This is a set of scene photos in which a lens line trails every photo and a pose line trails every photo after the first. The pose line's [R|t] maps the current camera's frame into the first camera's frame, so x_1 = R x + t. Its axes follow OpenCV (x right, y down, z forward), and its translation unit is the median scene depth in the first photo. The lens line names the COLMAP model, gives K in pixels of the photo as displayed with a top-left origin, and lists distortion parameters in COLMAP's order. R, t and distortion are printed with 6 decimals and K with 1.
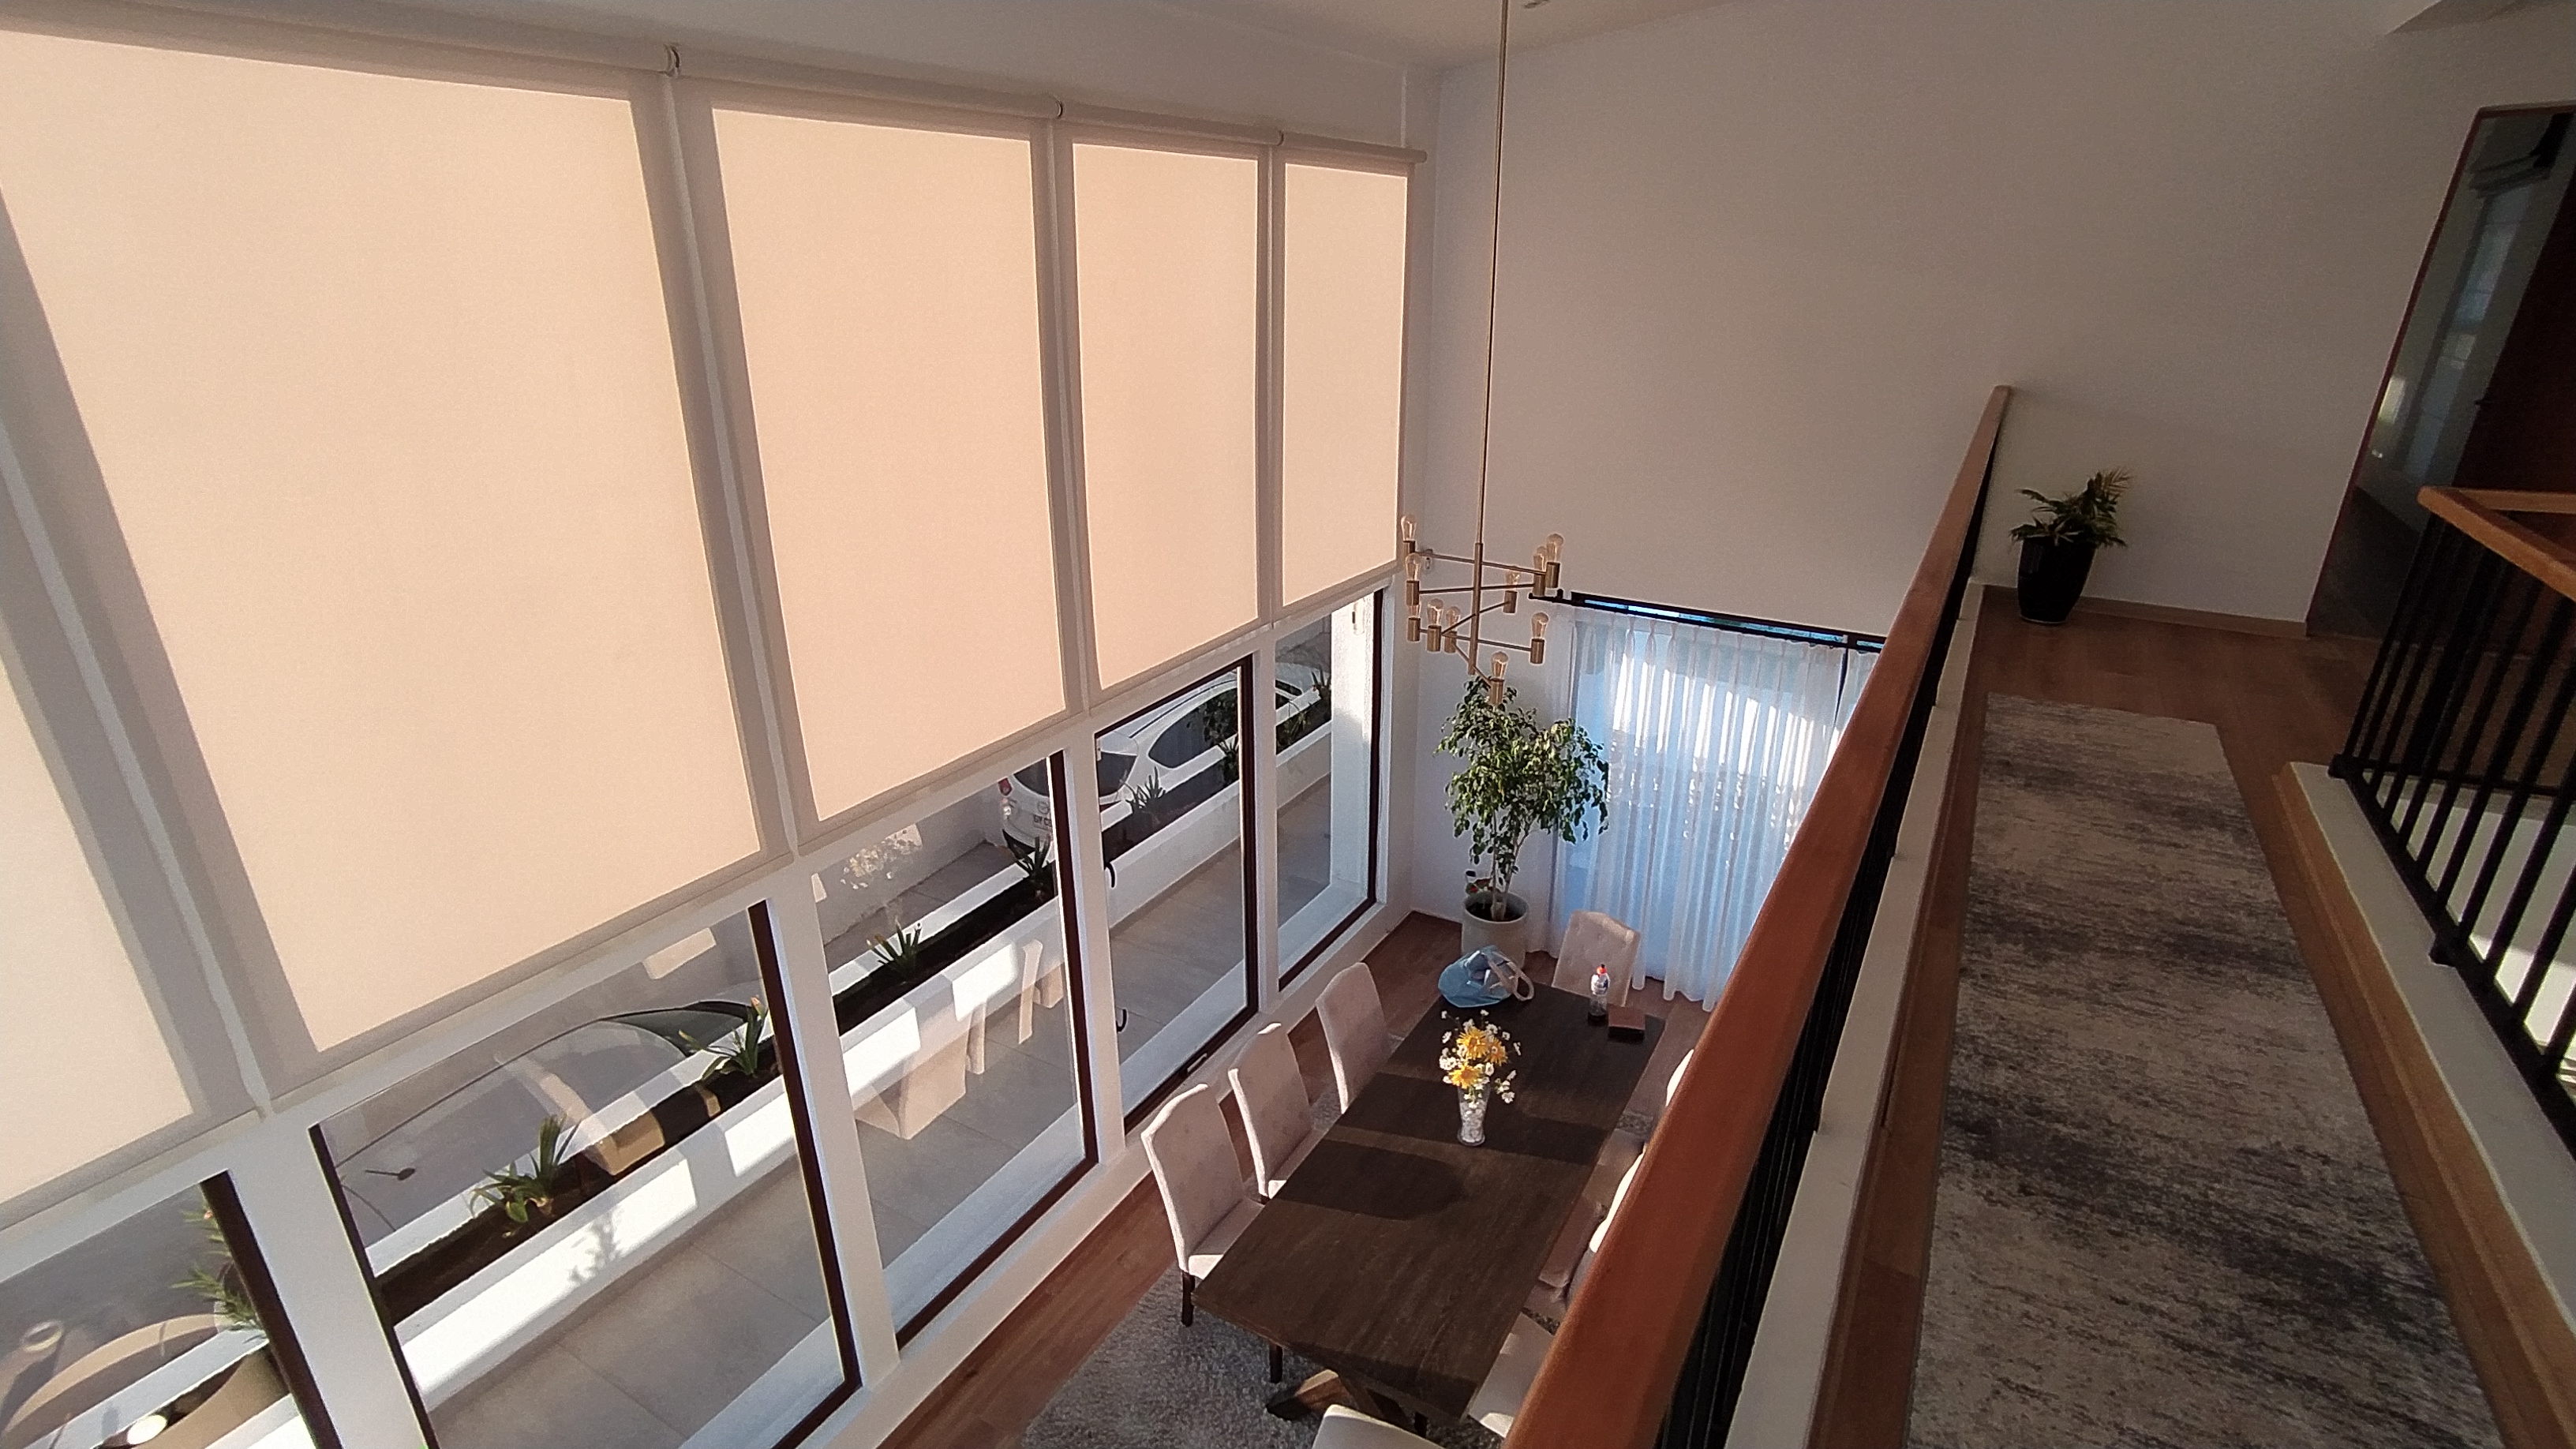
lens RADIAL K [[1249.7, 0, 1288.0], [0, 1249.7, 724.5], [0, 0, 1]] dist [0.128029, 0.000128]
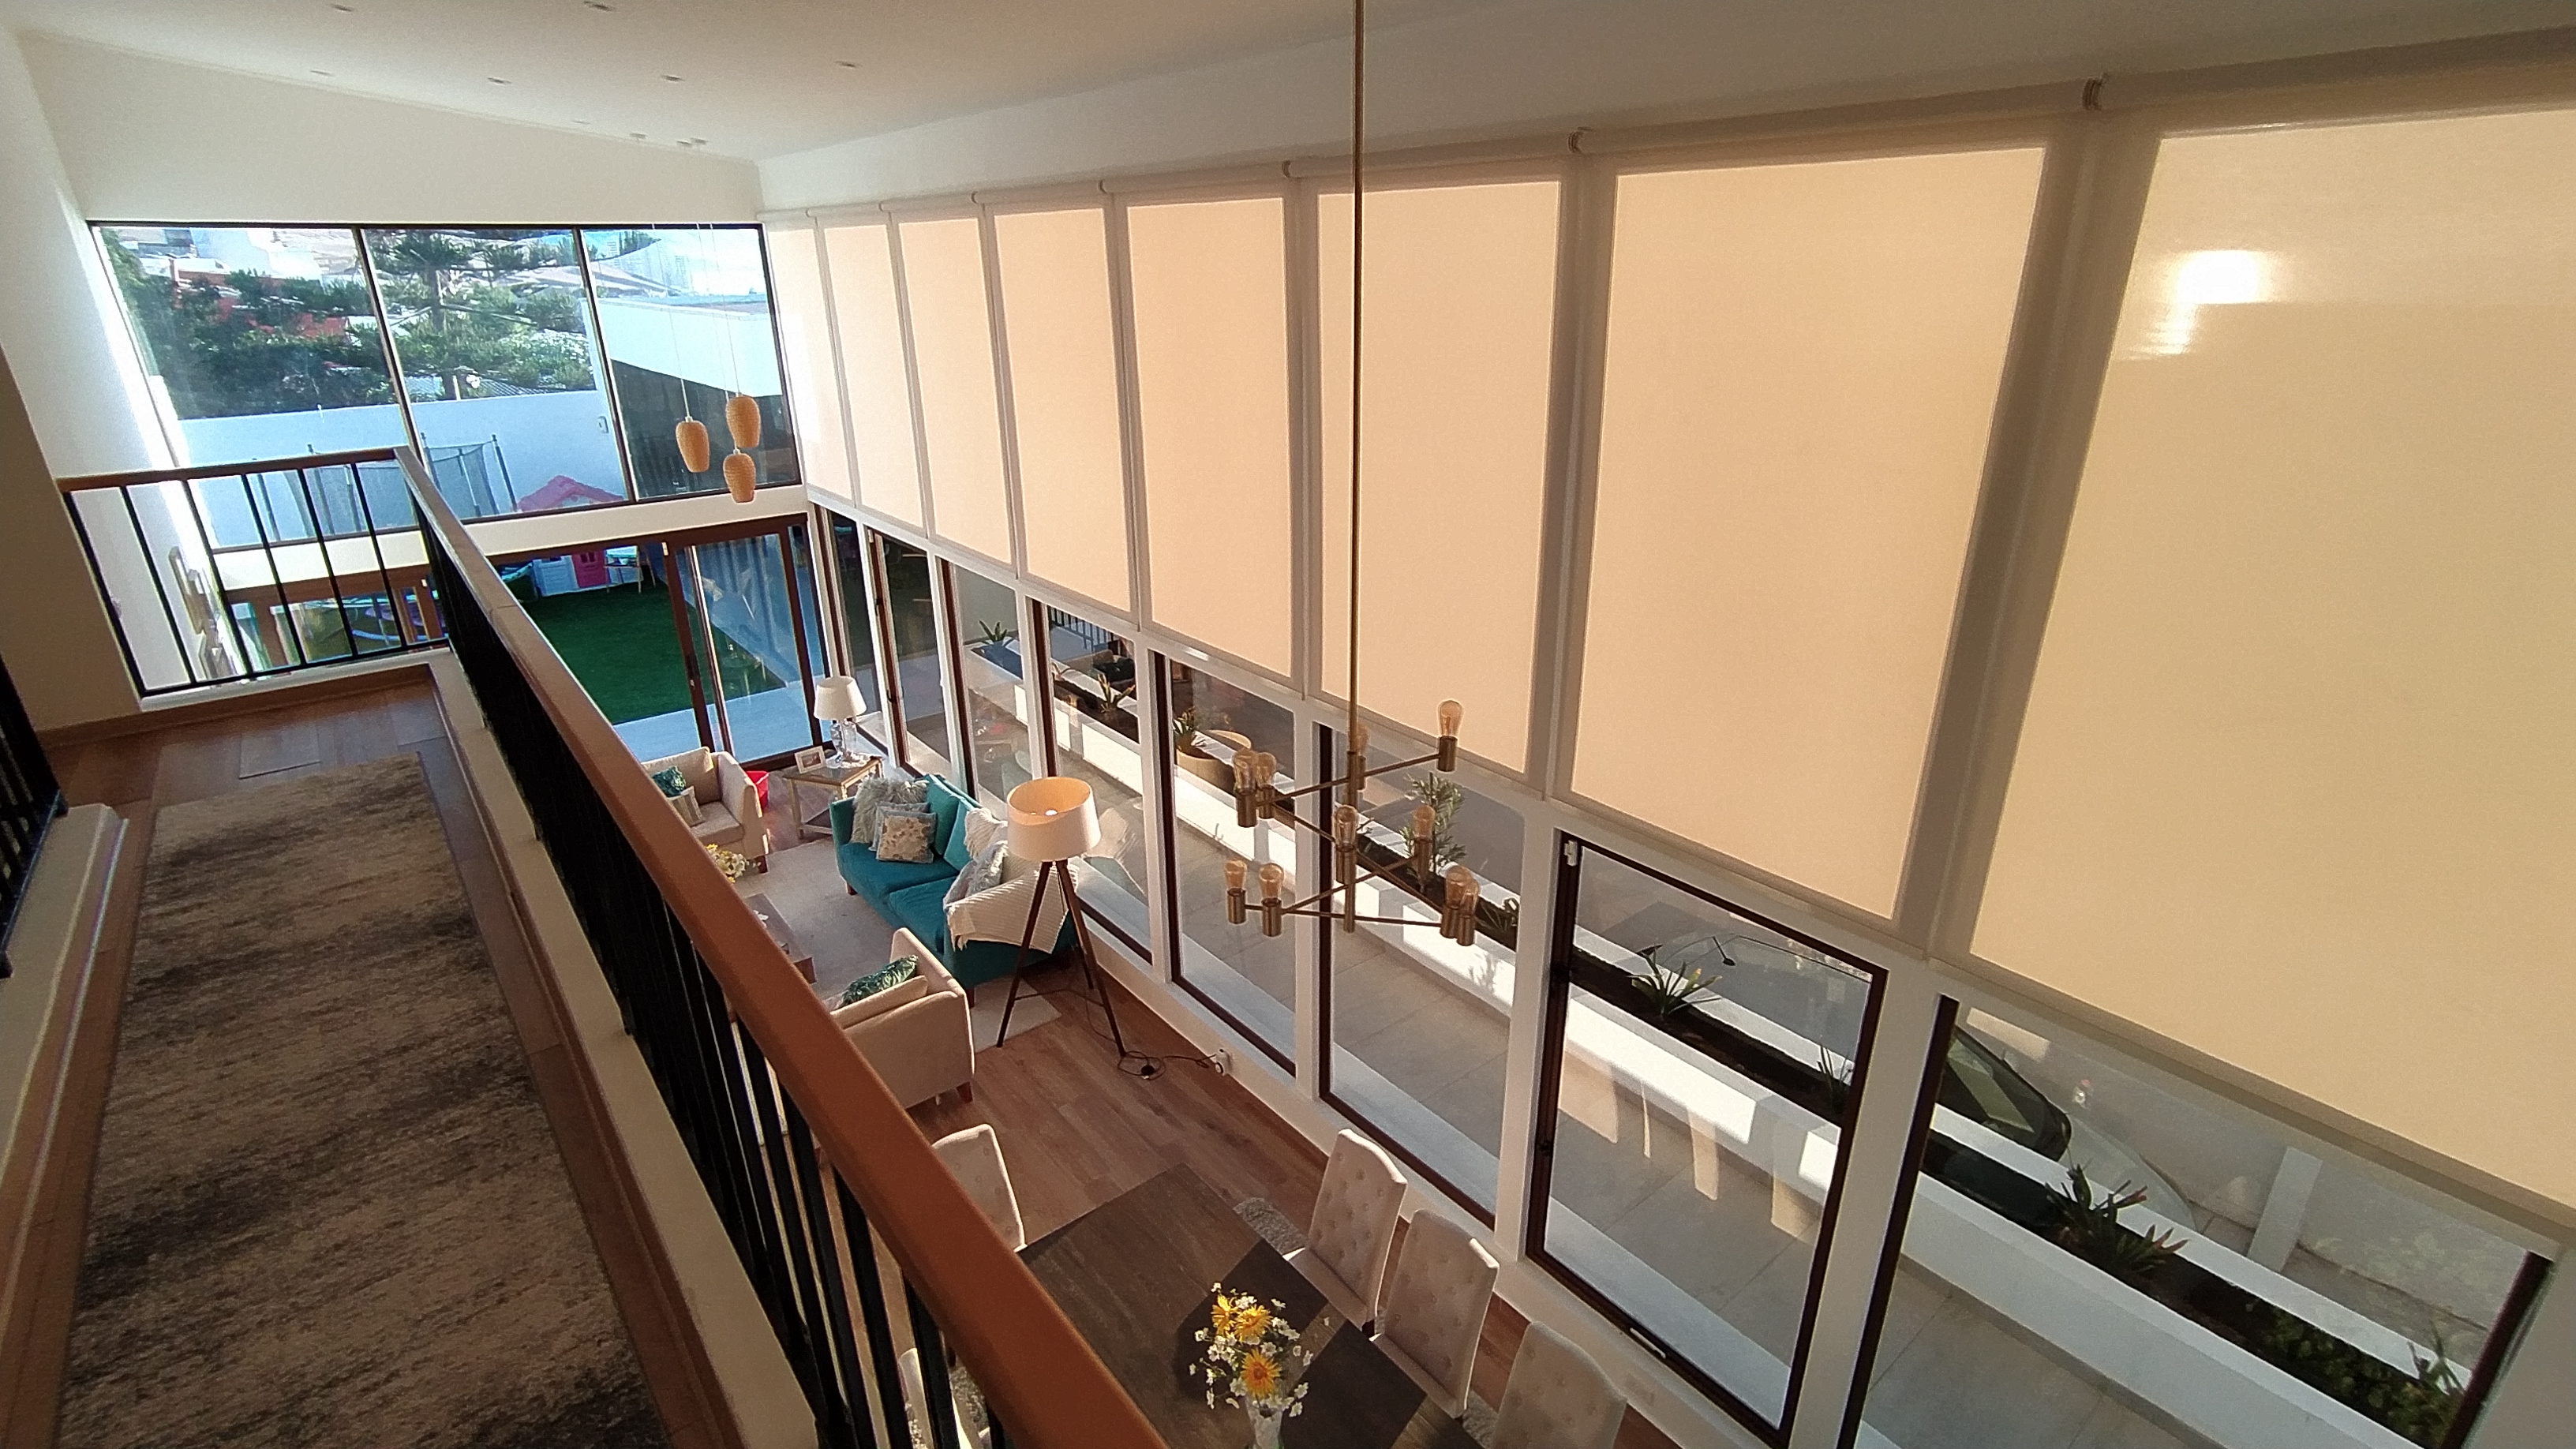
lens RADIAL K [[1150.9, 0, 1292.4], [0, 1150.9, 711.9], [0, 0, 1]] dist [-0.001958, 0.000569]
pose [[-0.317996, 0.354692, -0.879245, 0.599576], [-0.346581, 0.819710, 0.456023, -0.368717], [0.882474, 0.449743, -0.137735, 0.915477]]
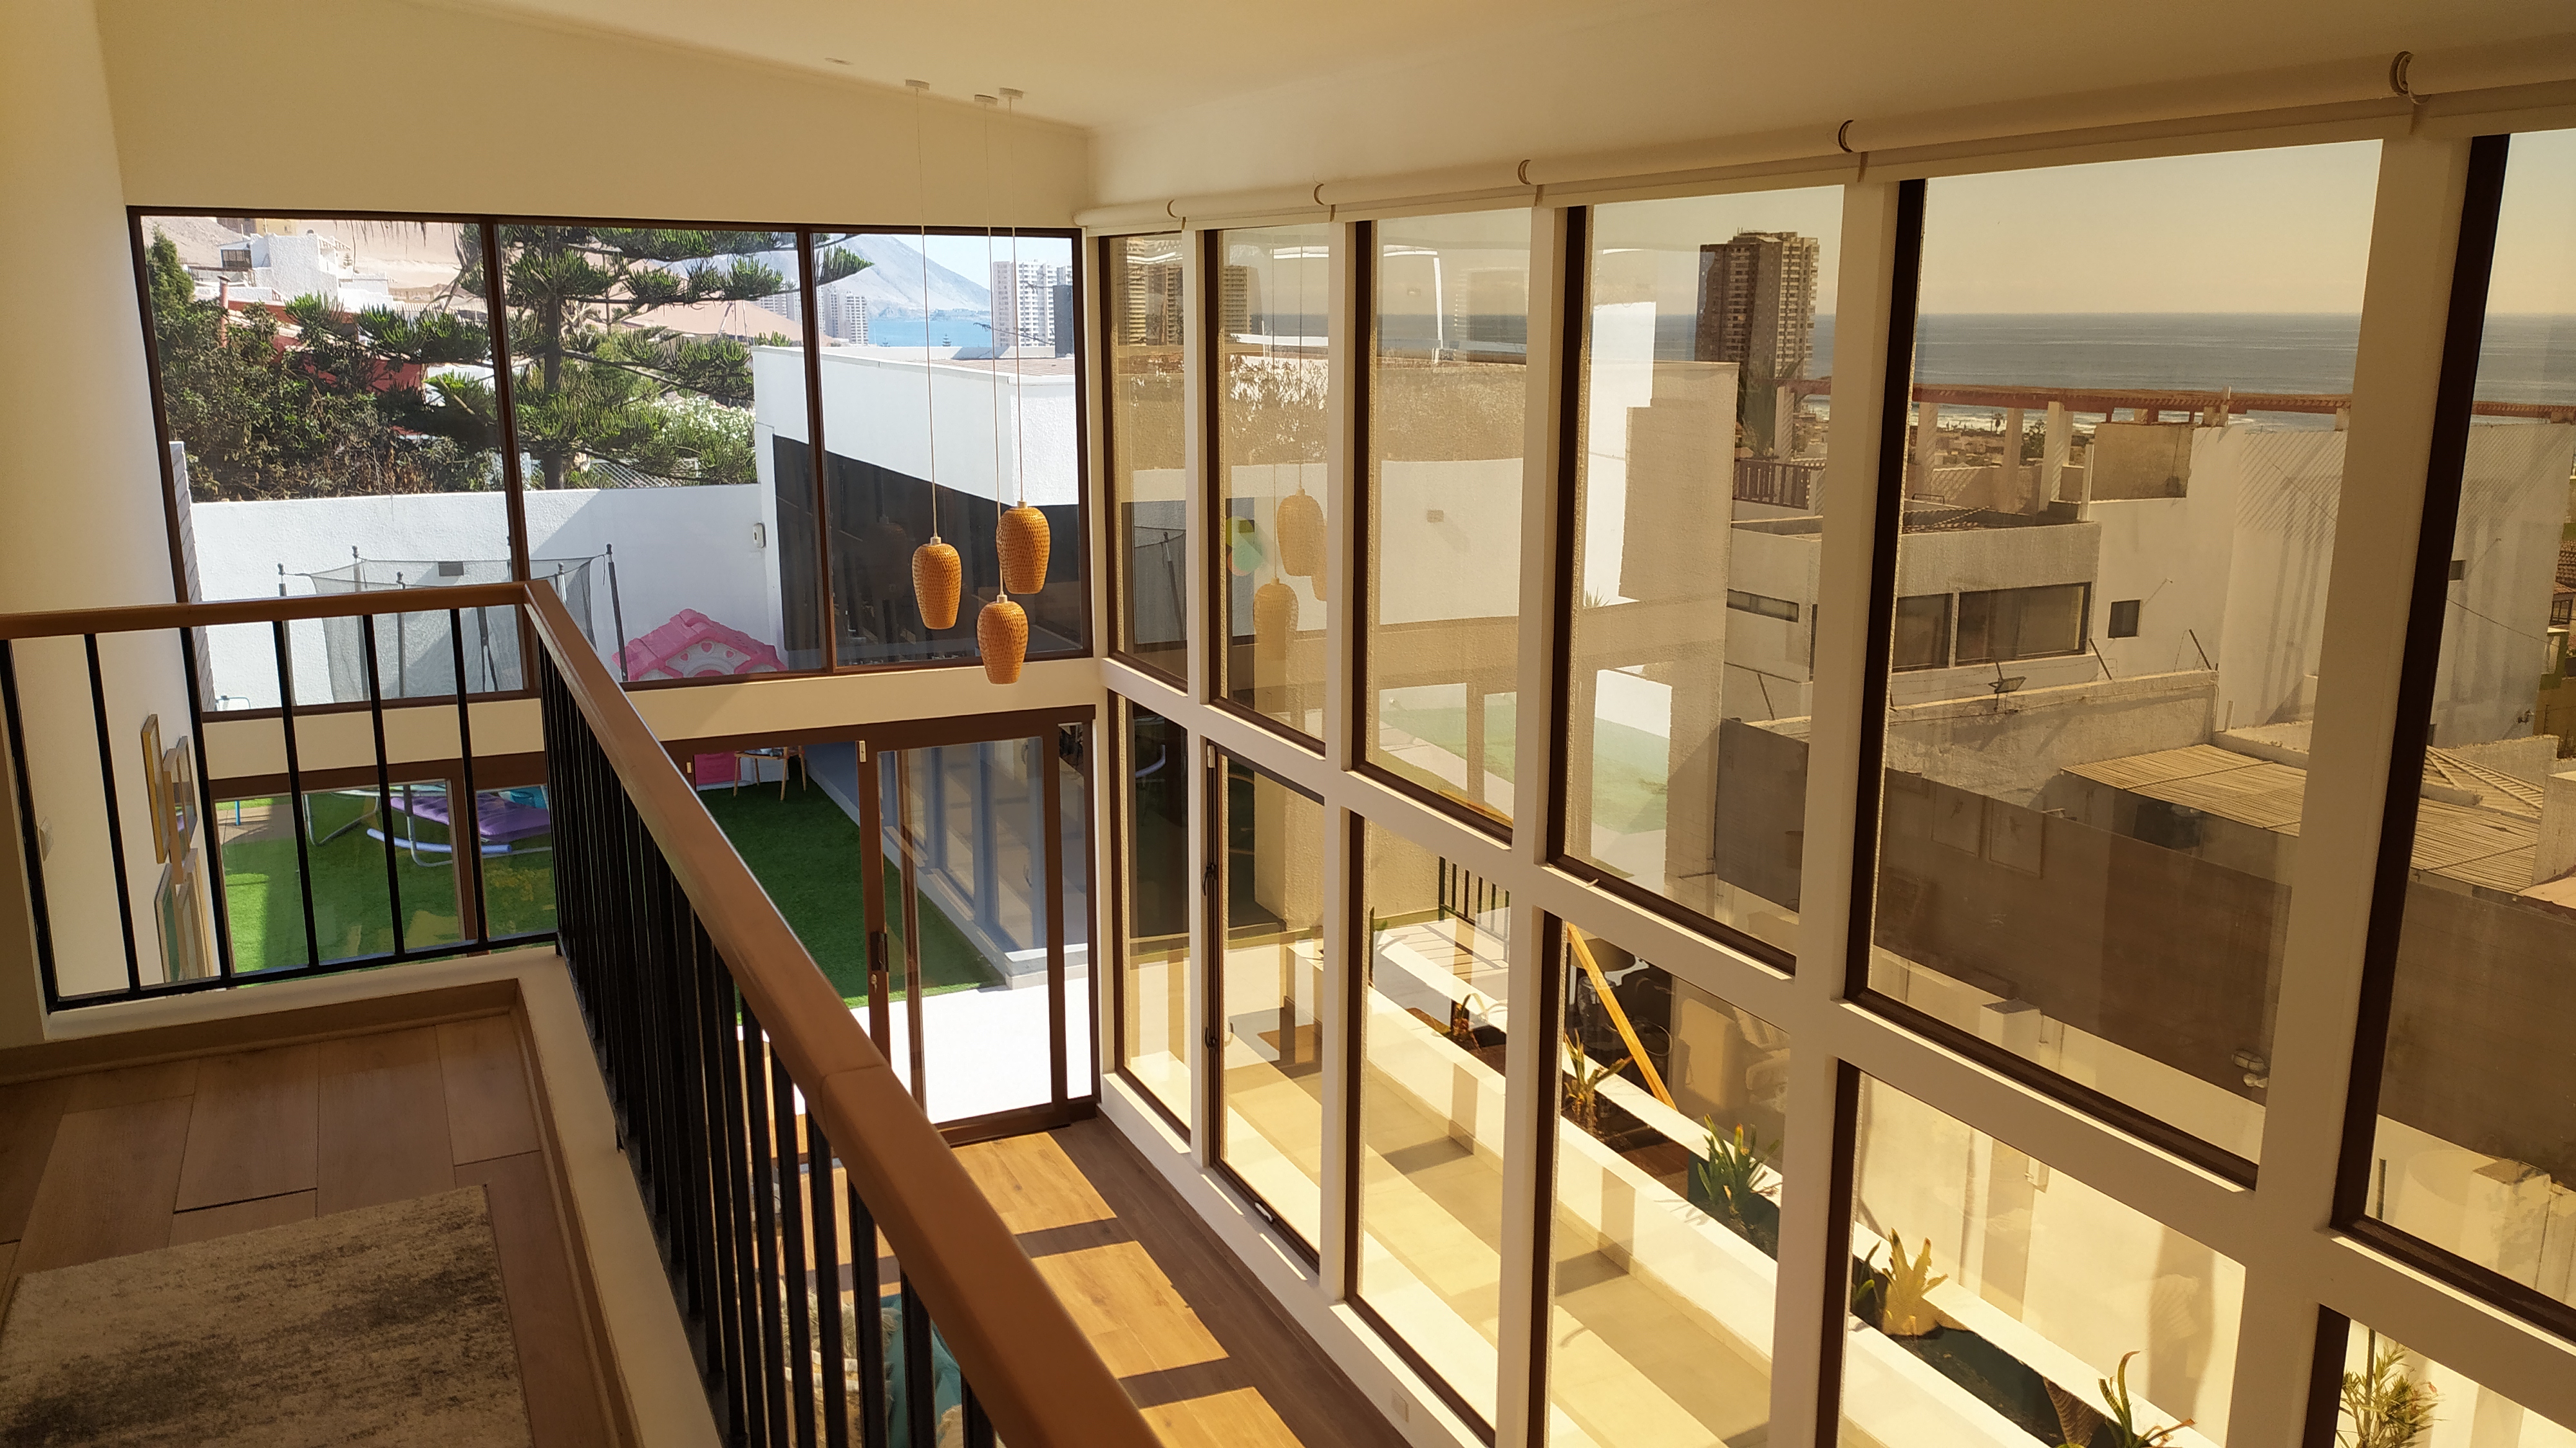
lens RADIAL K [[1824.0, 0, 1288.0], [0, 1824.0, 724.0], [0, 0, 1]] dist [0.000914, -0.001764]
pose [[-0.515915, 0.188001, -0.835755, 0.546729], [-0.326581, 0.858775, 0.394779, -0.324297], [0.791945, 0.476614, -0.381658, 0.823857]]
